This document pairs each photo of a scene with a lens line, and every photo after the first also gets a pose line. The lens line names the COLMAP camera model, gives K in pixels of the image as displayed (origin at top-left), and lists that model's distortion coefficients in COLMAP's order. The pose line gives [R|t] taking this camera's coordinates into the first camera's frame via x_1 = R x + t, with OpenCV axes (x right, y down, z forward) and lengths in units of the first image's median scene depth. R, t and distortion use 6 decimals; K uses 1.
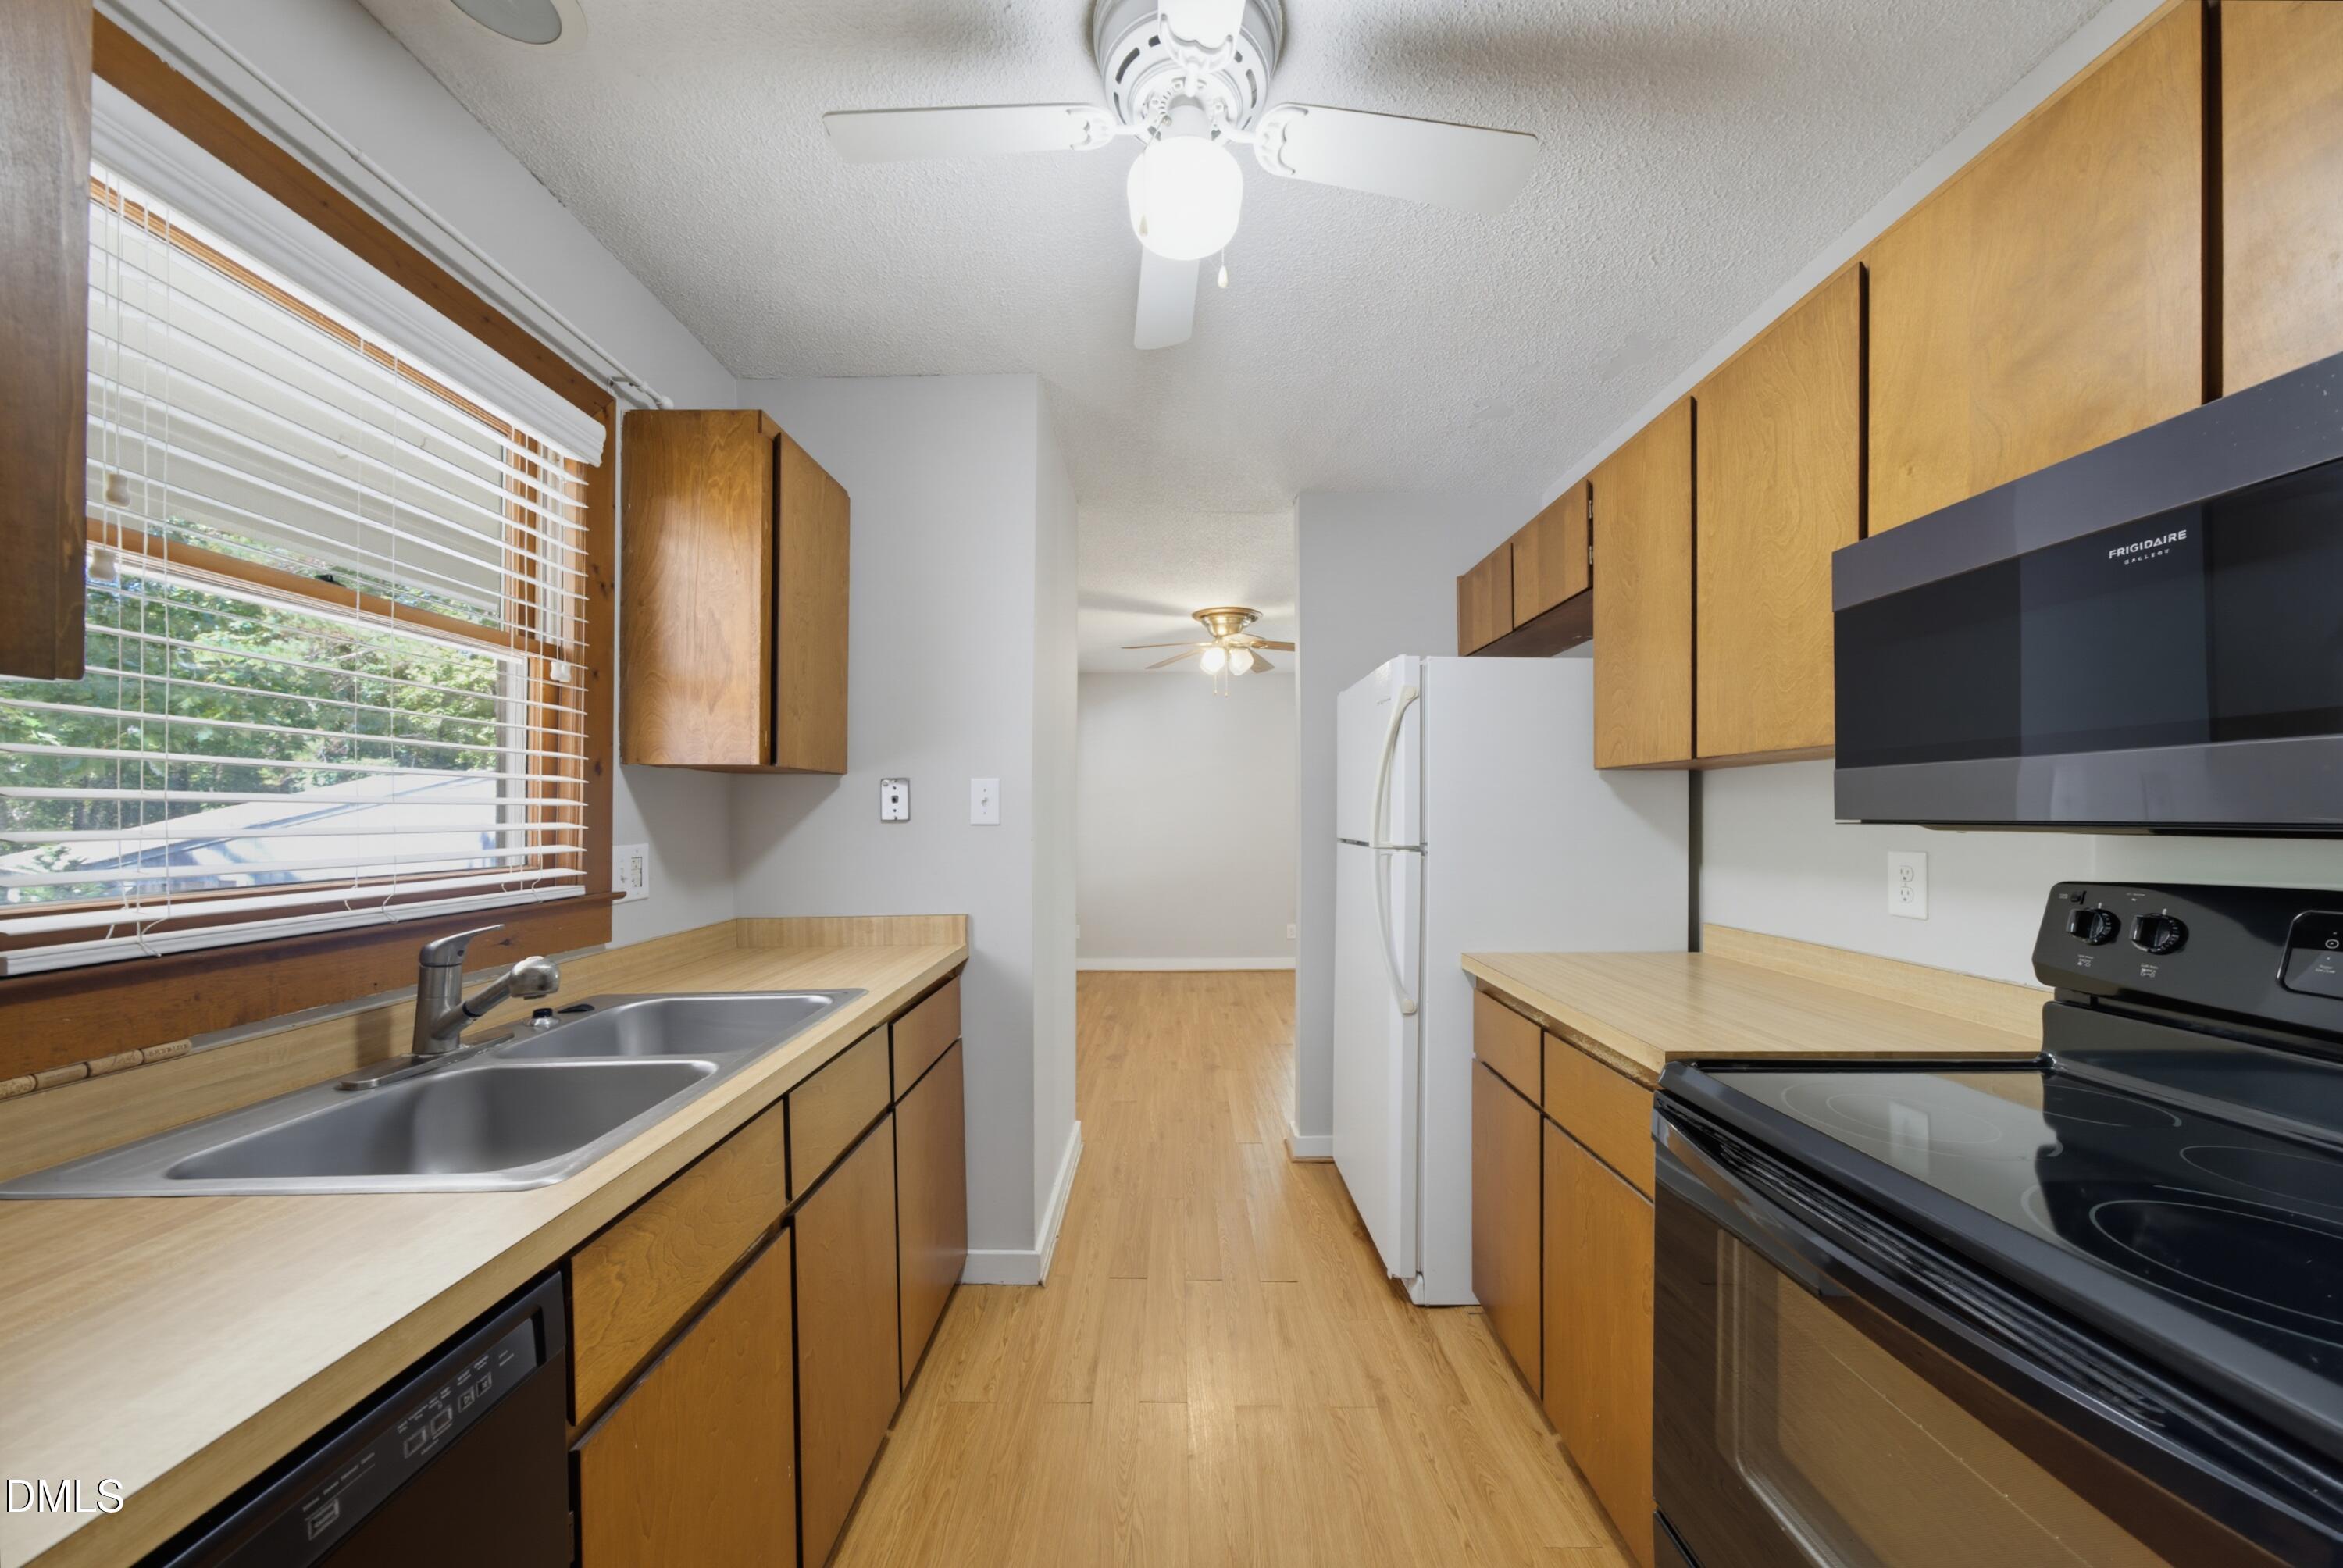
lens RADIAL K [[812.2, 0, 1152.8], [0, 812.2, 813.3], [0, 0, 1]] dist [-0.006916, 0.001919]
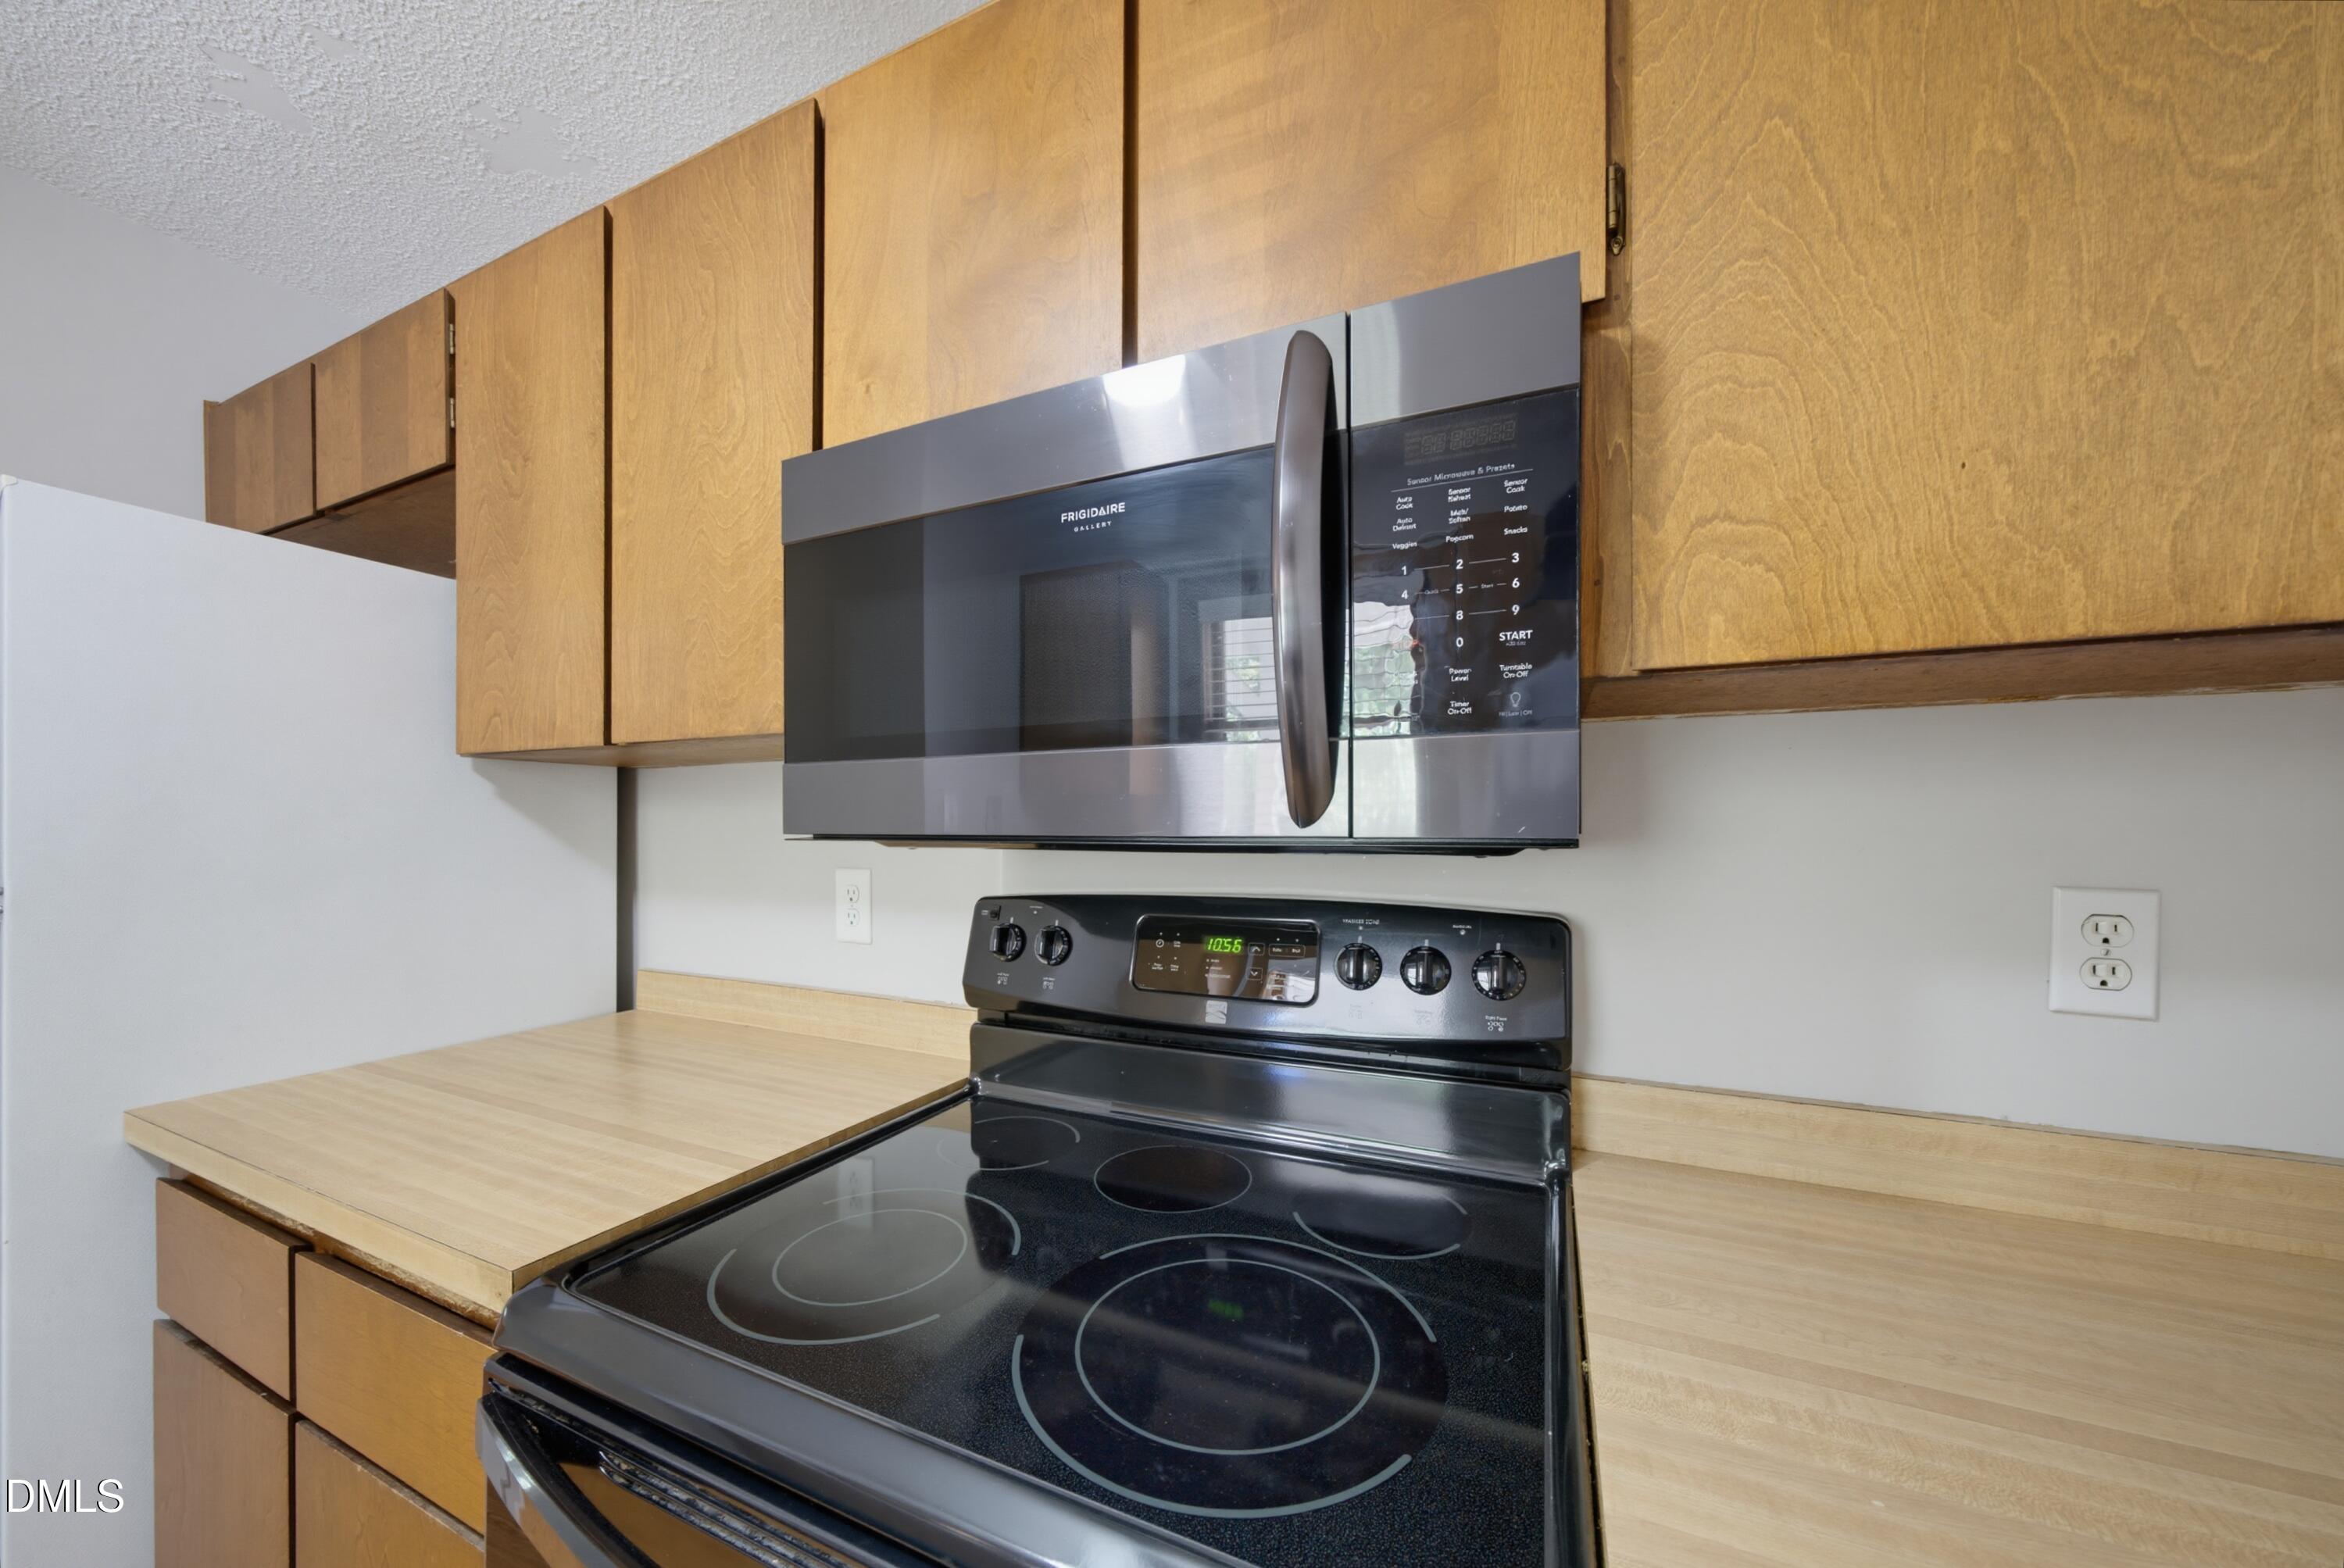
lens RADIAL K [[812.6, 0, 1183.3], [0, 812.6, 830.8], [0, 0, 1]] dist [-0.006916, 0.001919]
pose [[0.403301, 0.000536, 0.915067, 0.301450], [-0.001948, 0.999998, 0.000273, 0.003628], [-0.915065, -0.001892, 0.403301, 0.354264]]
